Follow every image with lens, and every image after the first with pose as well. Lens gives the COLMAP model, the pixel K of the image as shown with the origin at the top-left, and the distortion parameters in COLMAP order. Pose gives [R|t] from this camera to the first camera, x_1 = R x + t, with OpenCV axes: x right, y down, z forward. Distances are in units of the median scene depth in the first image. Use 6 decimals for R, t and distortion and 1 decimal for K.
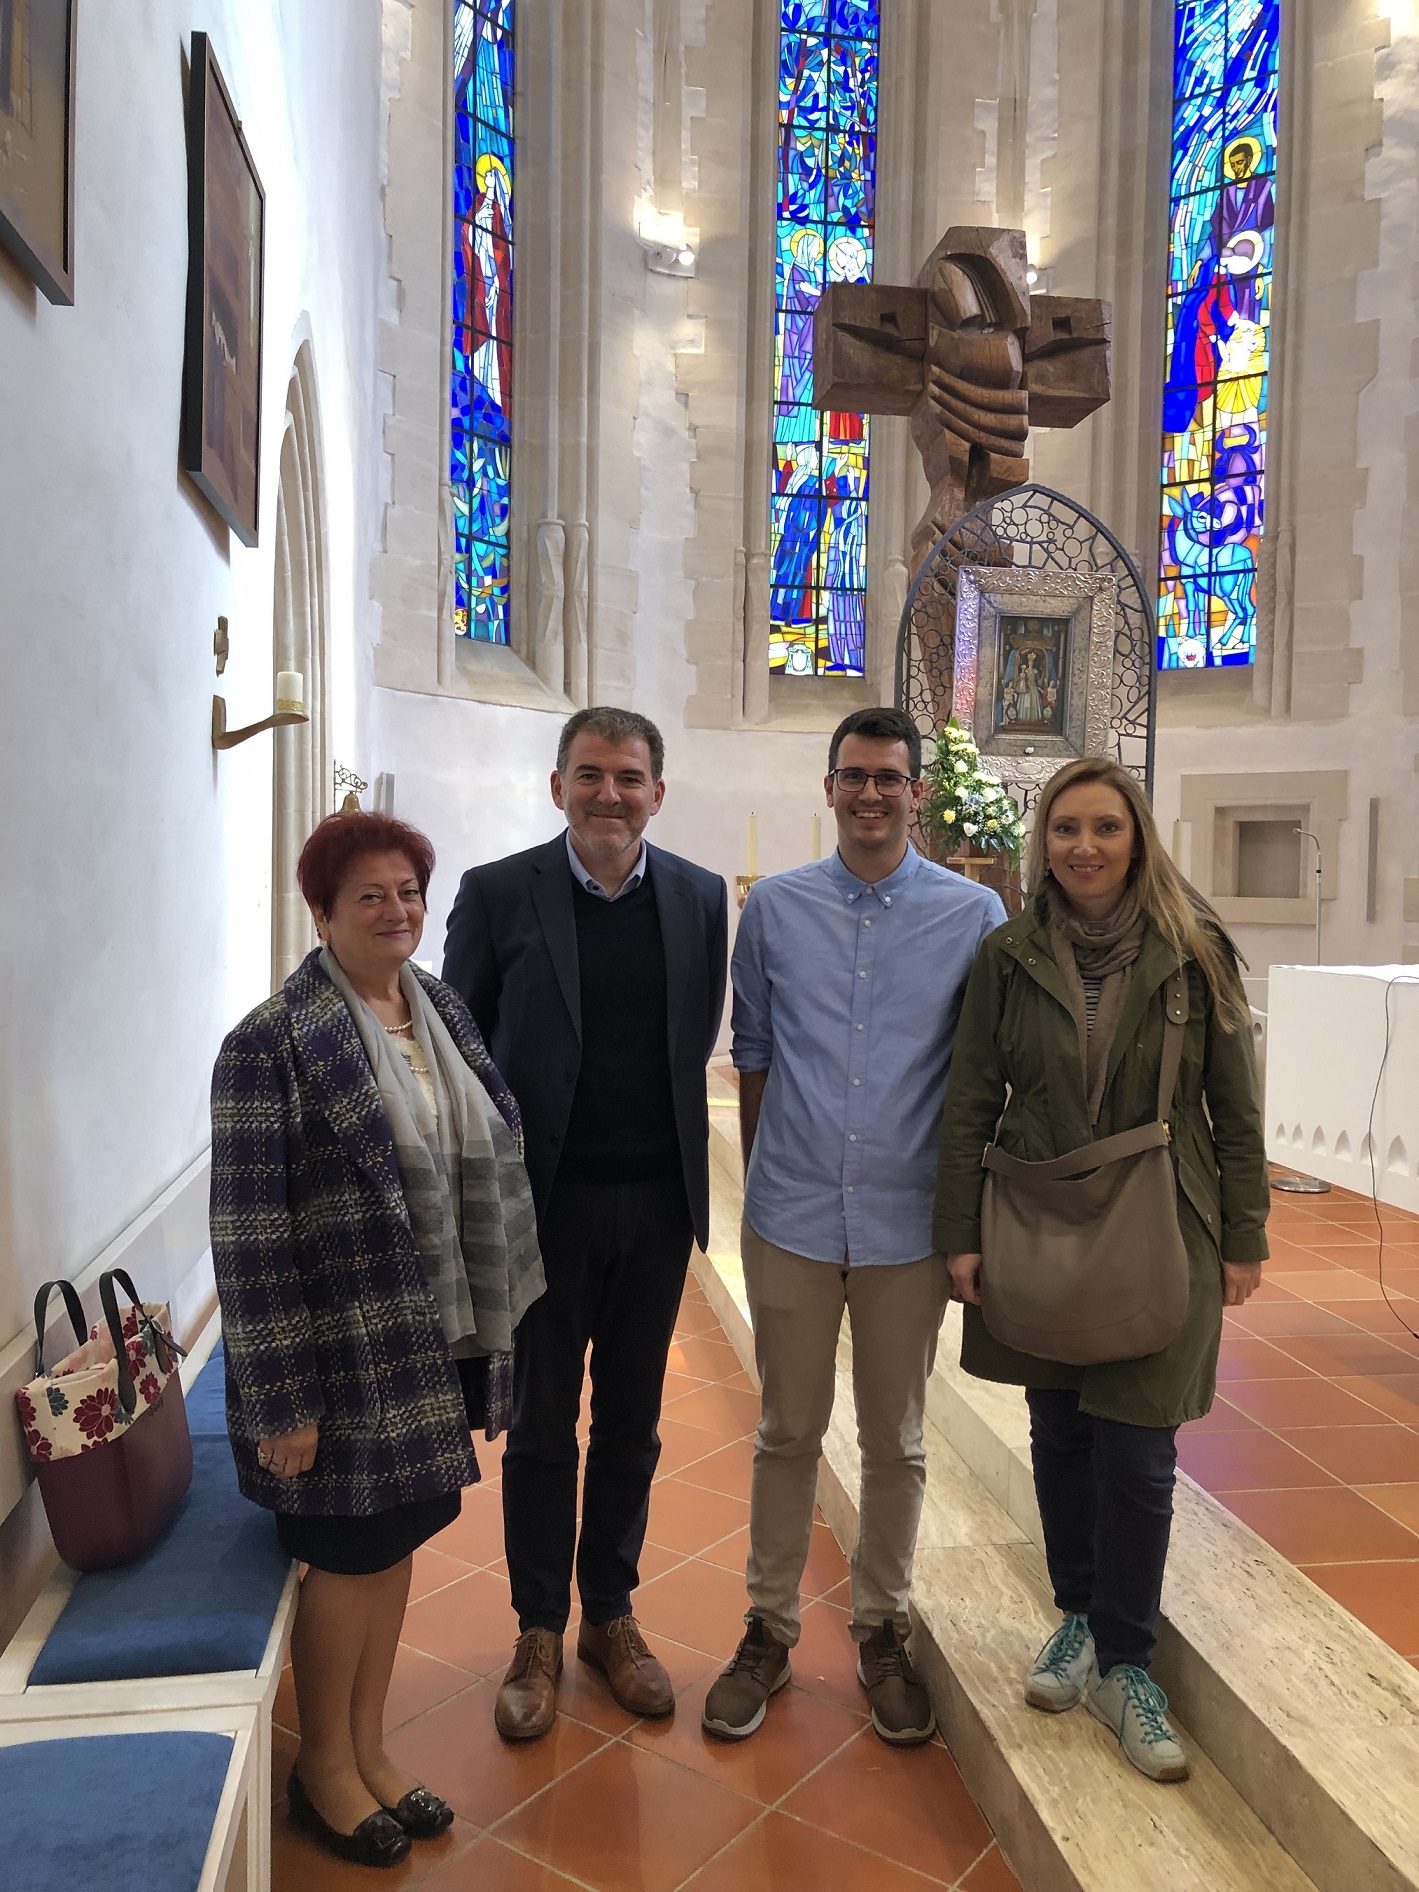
lens RADIAL K [[1550.2, 0, 698.2], [0, 1550.2, 943.8], [0, 0, 1]] dist [-0.032720, 0.000908]
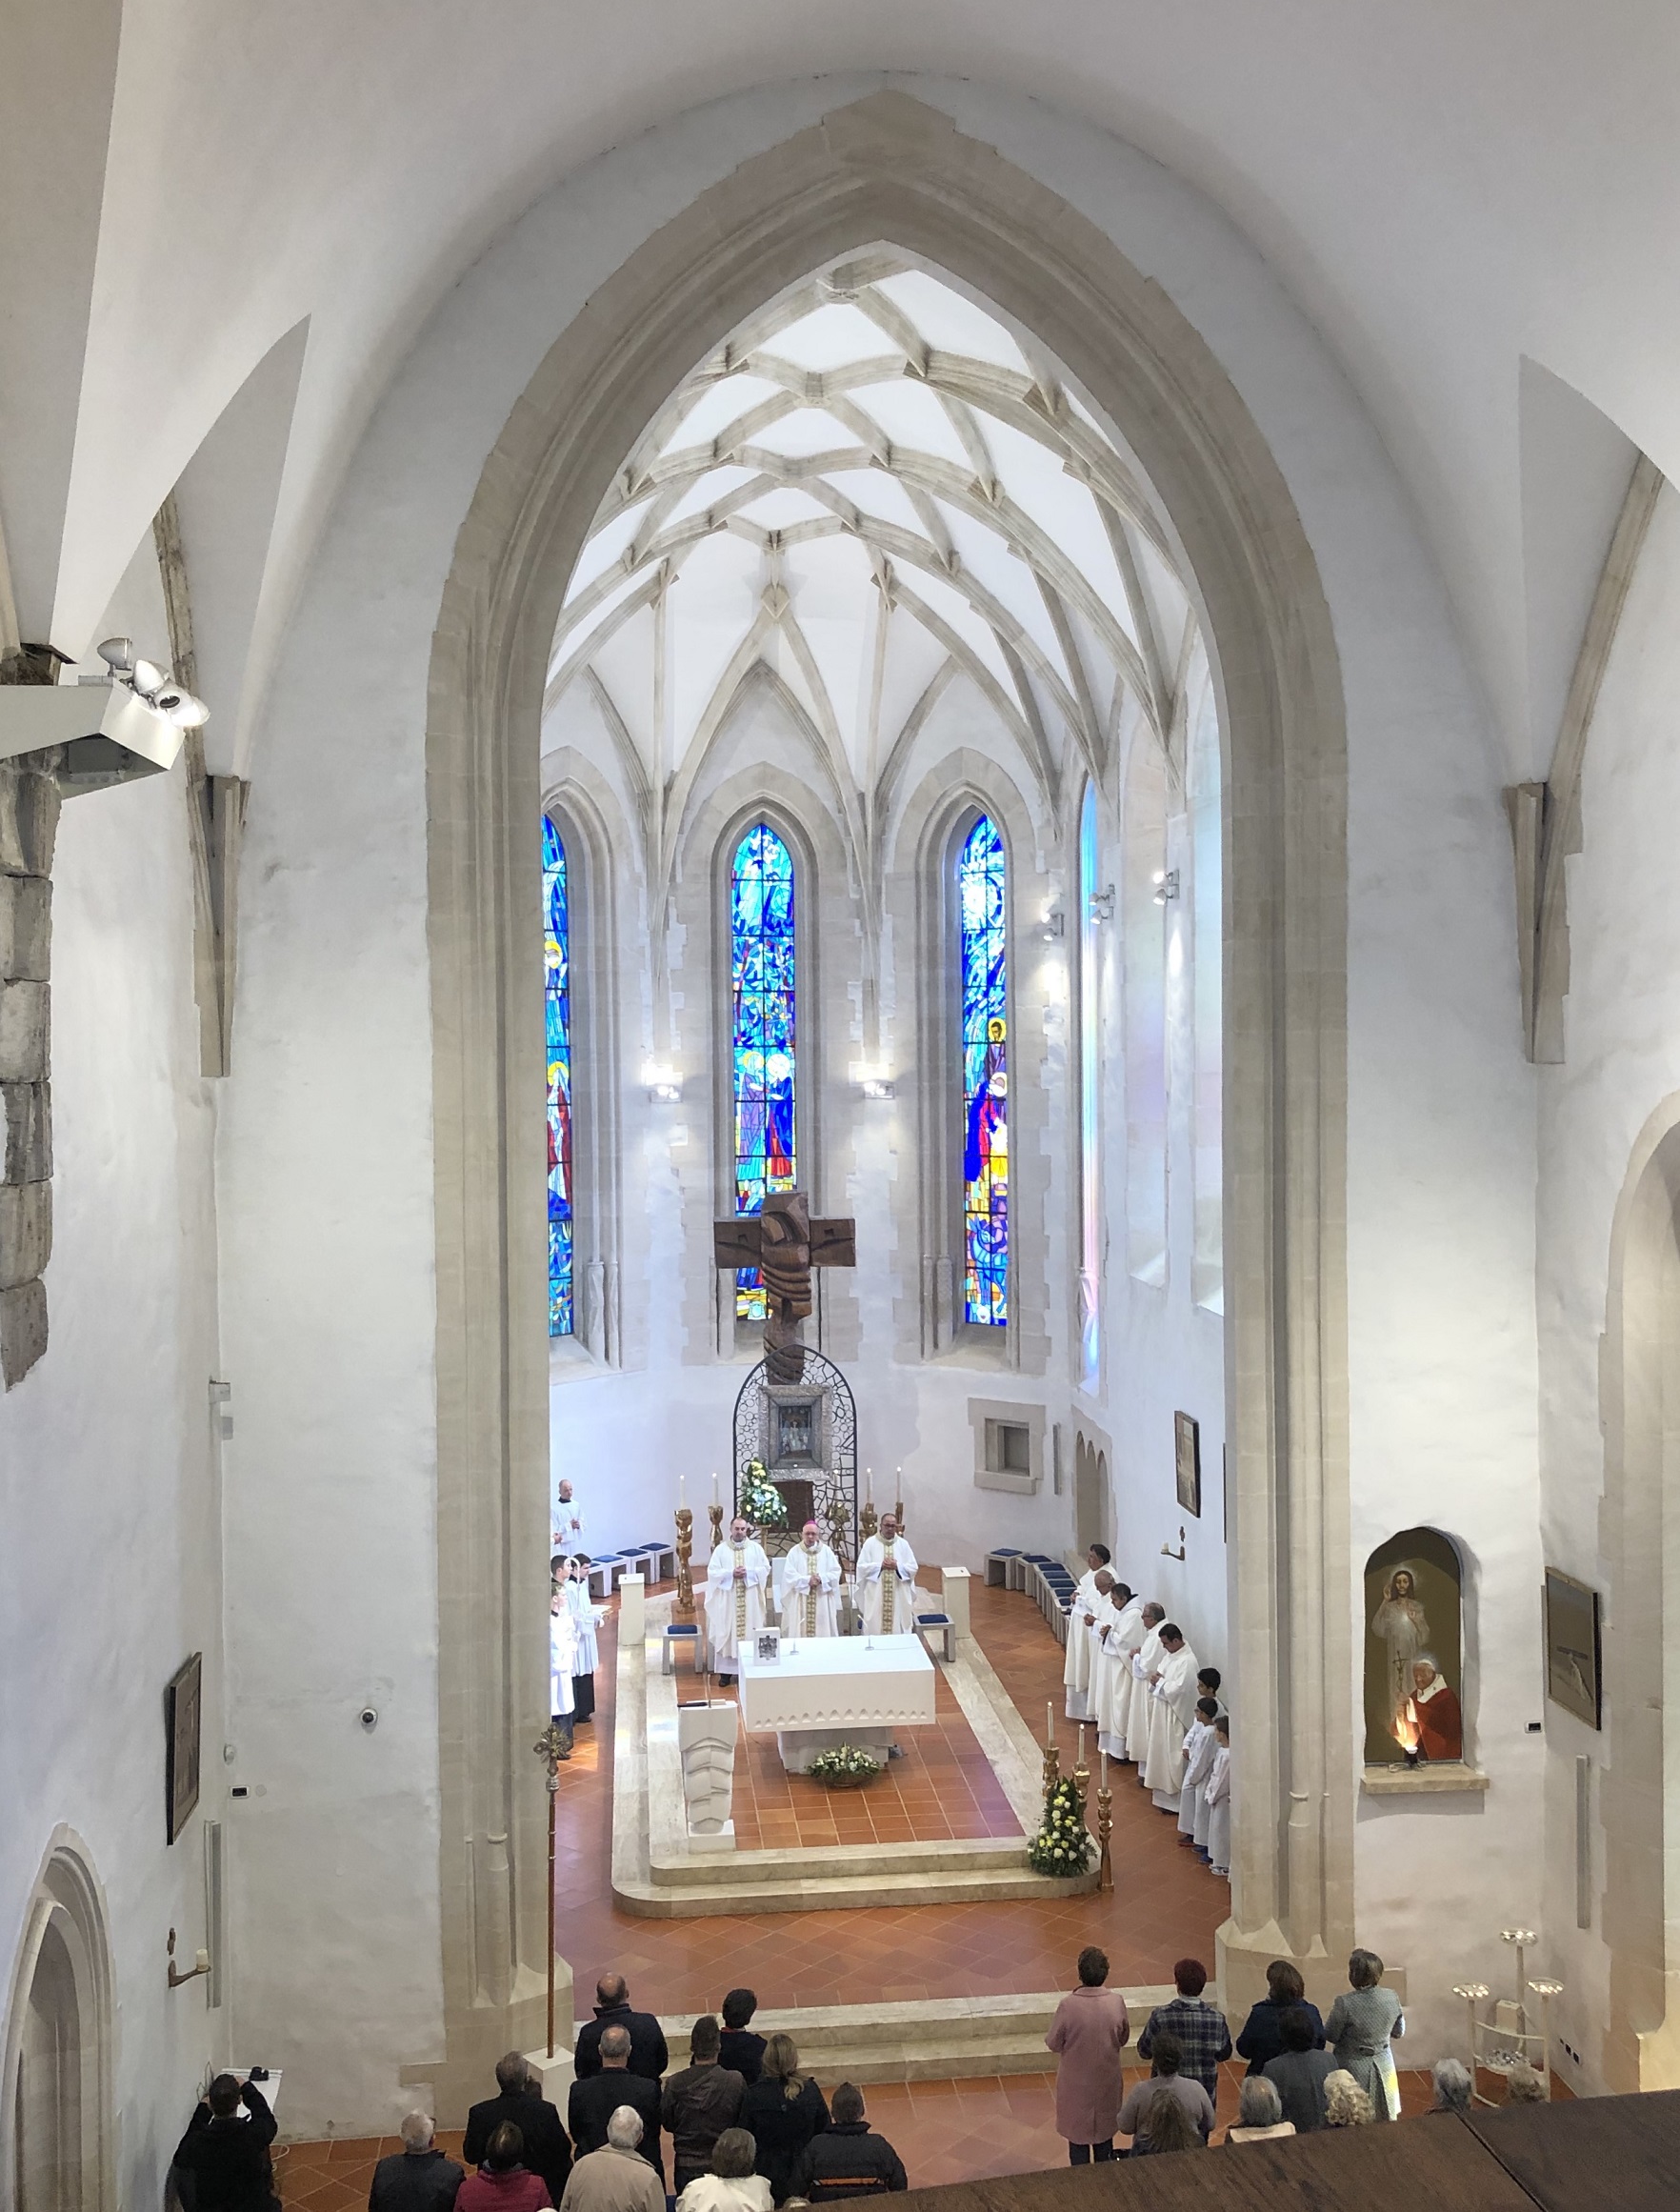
lens RADIAL K [[1903.9, 0, 855.4], [0, 1903.9, 1113.5], [0, 0, 1]] dist [0.015432, 0.000468]
pose [[0.999398, -0.025750, -0.023260, 0.239345], [0.024478, 0.998272, -0.053413, -0.304269], [0.024596, 0.052812, 0.998302, -1.087149]]
